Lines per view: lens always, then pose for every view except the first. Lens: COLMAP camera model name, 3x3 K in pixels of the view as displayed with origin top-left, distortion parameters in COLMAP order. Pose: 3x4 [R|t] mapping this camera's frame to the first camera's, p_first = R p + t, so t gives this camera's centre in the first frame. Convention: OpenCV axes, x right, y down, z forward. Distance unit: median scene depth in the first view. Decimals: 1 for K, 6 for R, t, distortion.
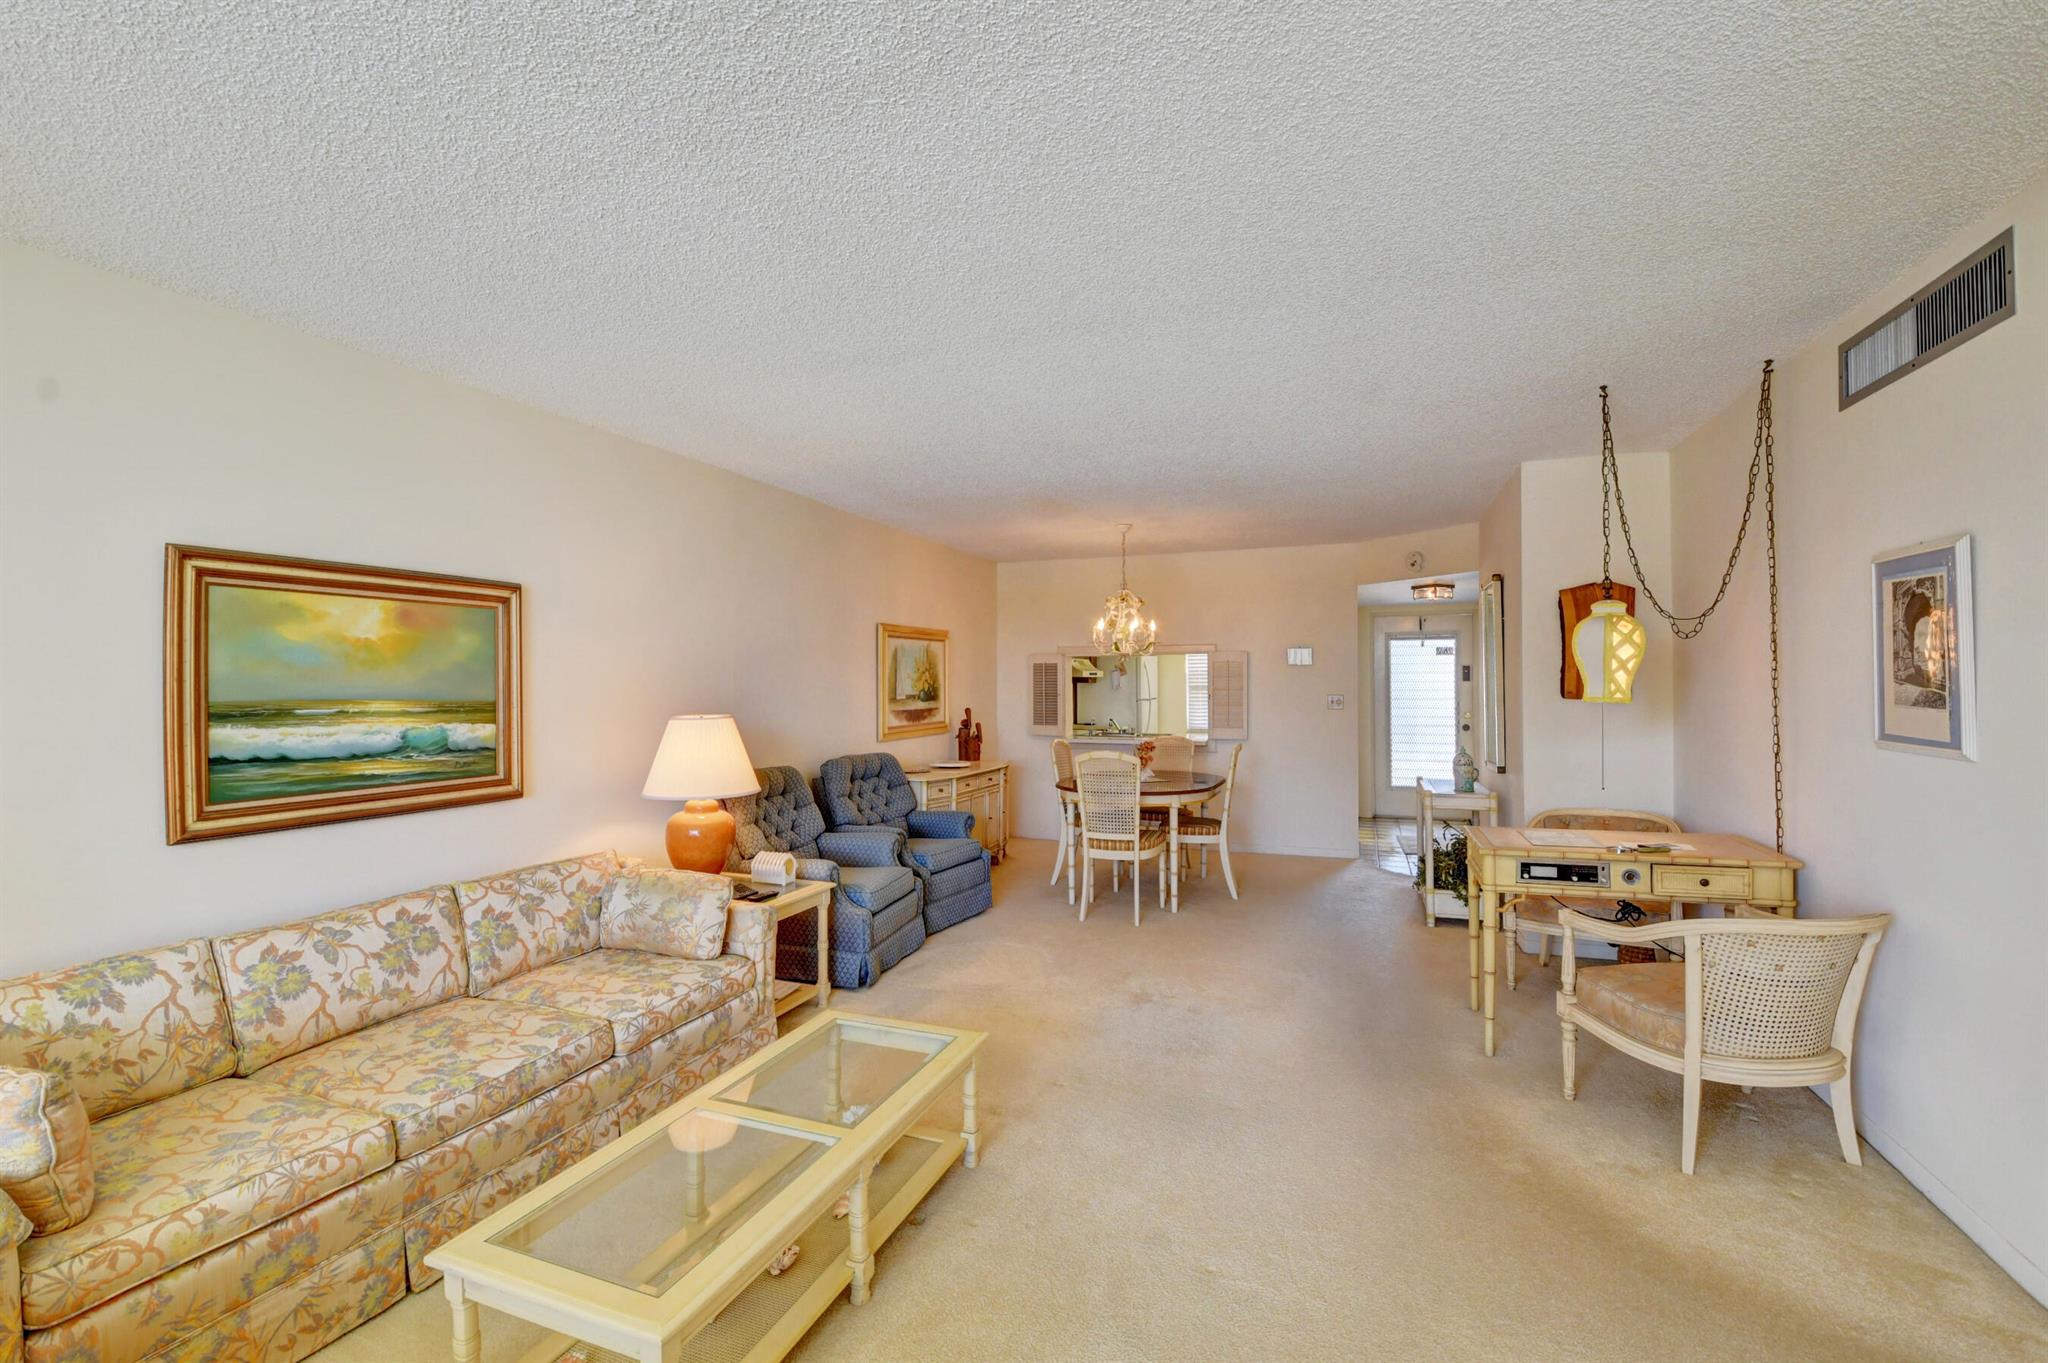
lens RADIAL K [[910.6, 0, 1024.0], [0, 910.6, 681.5], [0, 0, 1]] dist [-0.000934, -0.006341]
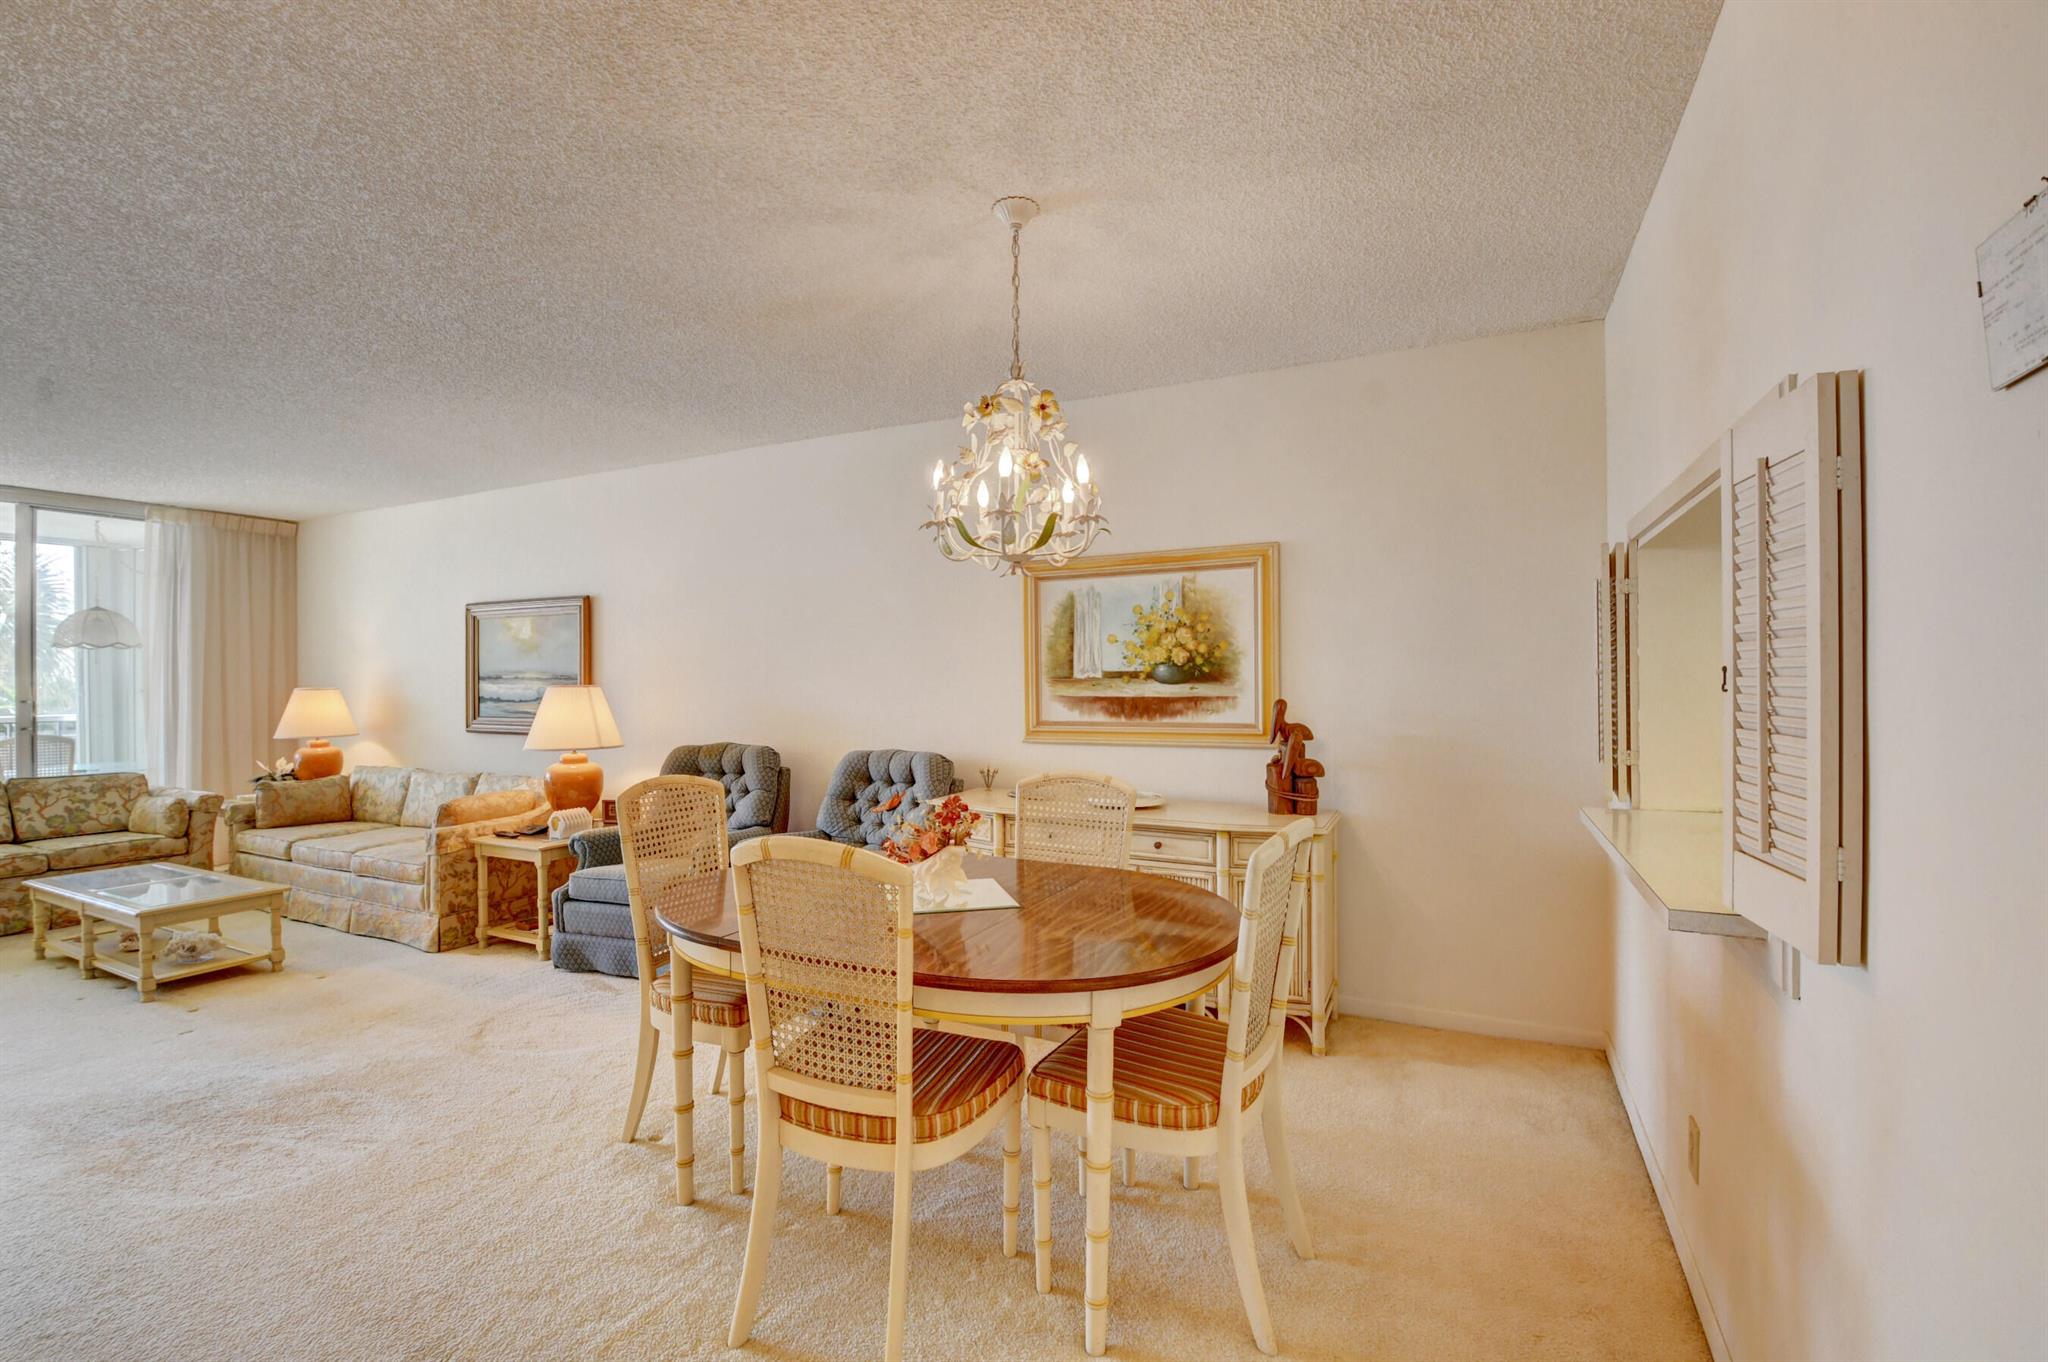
lens RADIAL K [[890.8, 0, 1073.7], [0, 890.8, 673.7], [0, 0, 1]] dist [-0.043589, -0.000846]
pose [[-0.064881, 0.000450, -0.997893, 0.949145], [0.009106, 0.999959, -0.000141, 0.034194], [0.997851, -0.009096, -0.064882, 2.137531]]
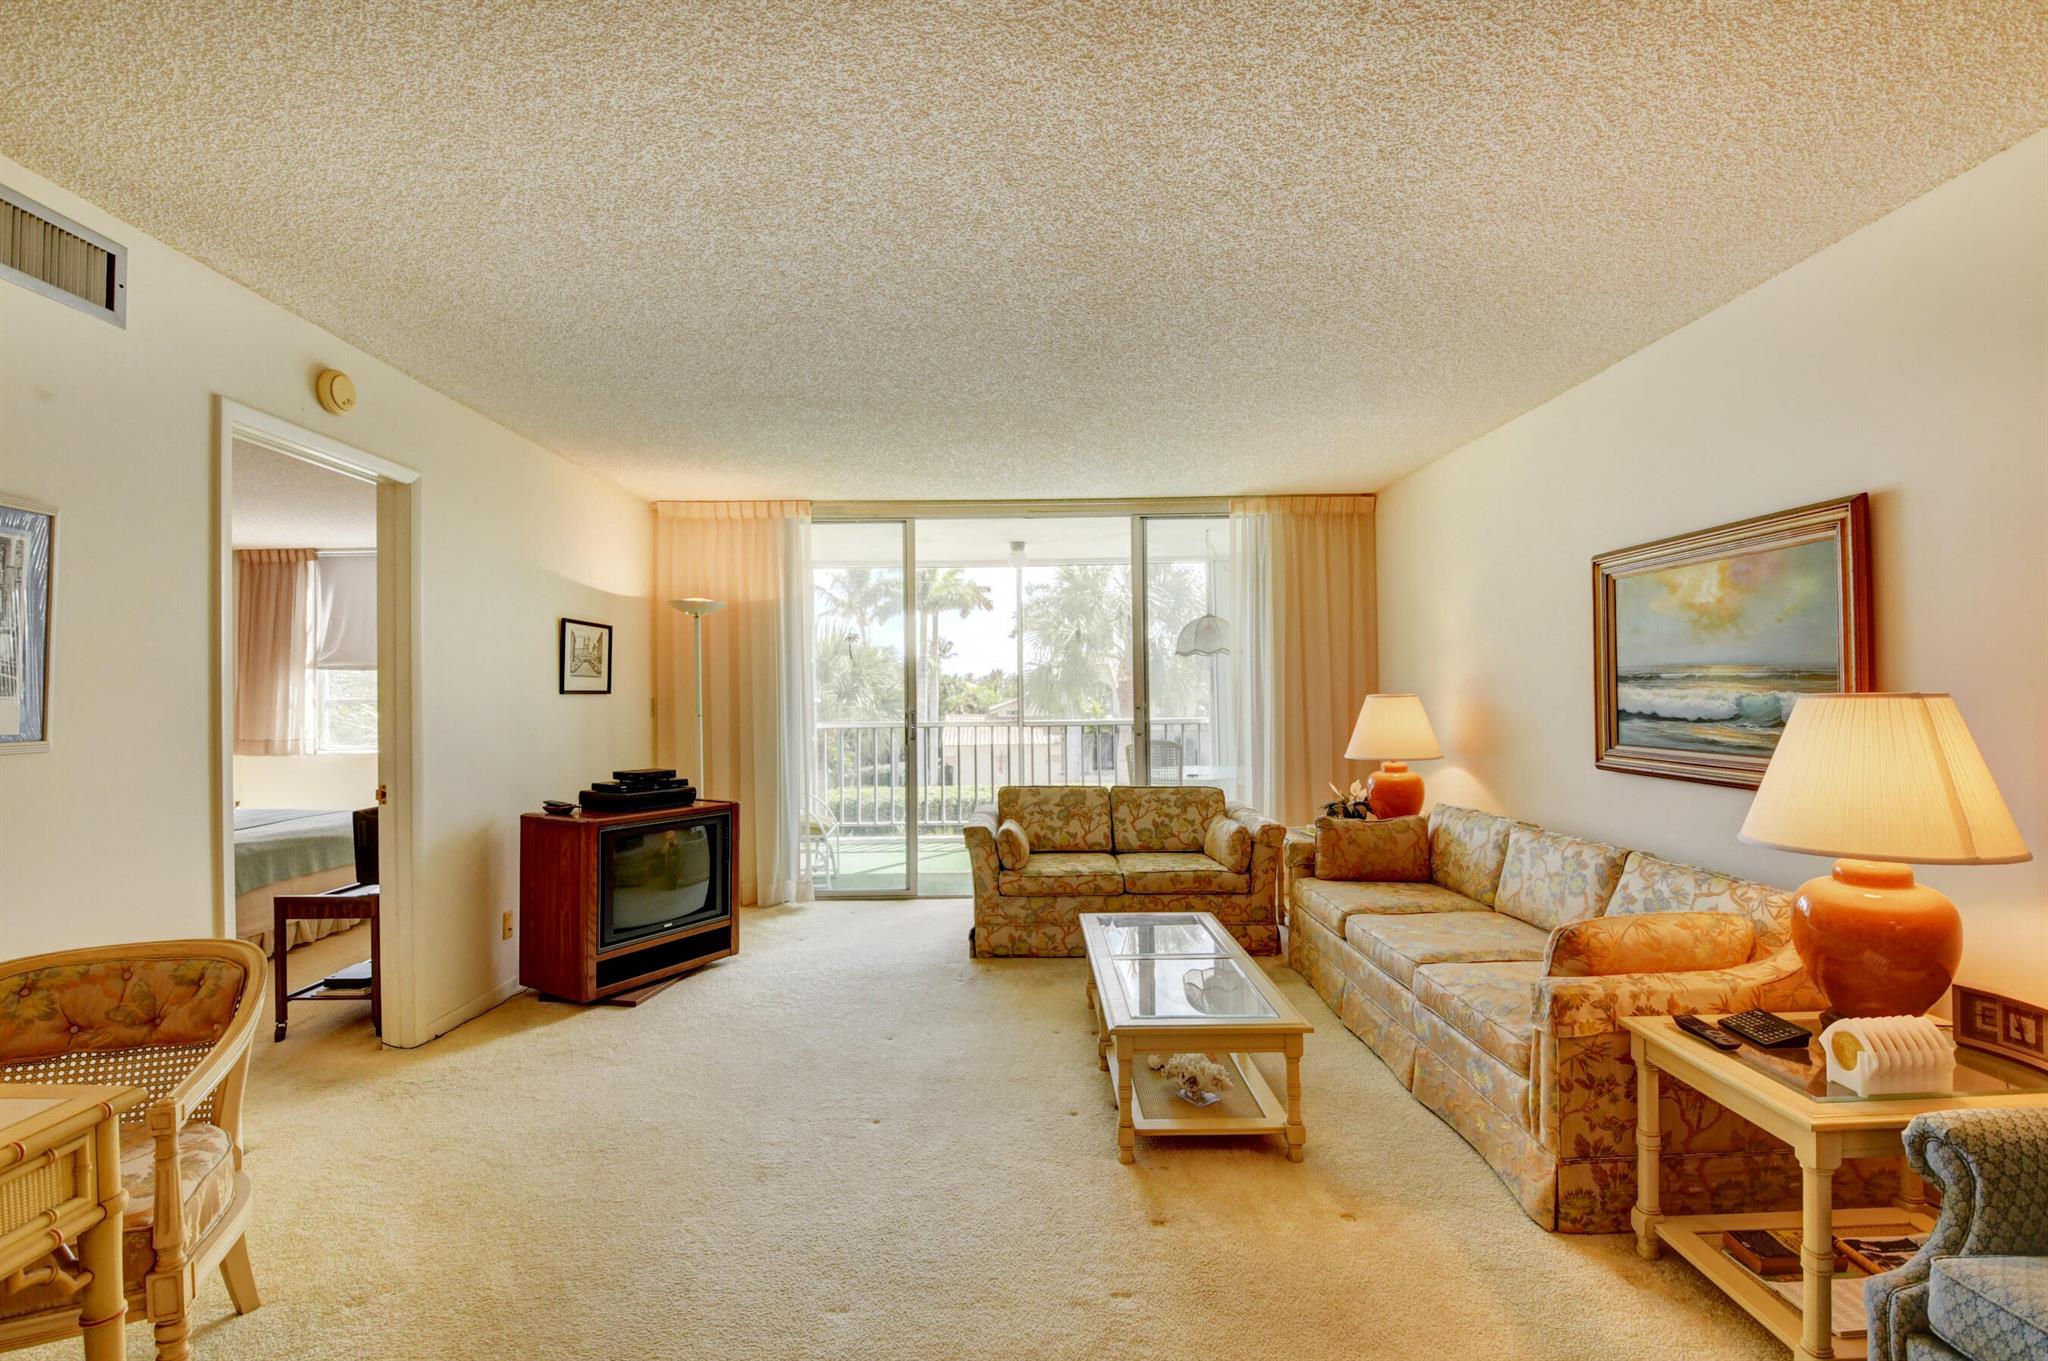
lens RADIAL K [[916.4, 0, 1024.0], [0, 916.4, 680.5], [0, 0, 1]] dist [0.075832, -0.076268]
pose [[-0.934880, 0.011962, -0.354762, 0.325284], [0.018115, 0.999738, -0.014028, 0.036895], [0.354501, -0.019541, -0.934851, 1.614403]]
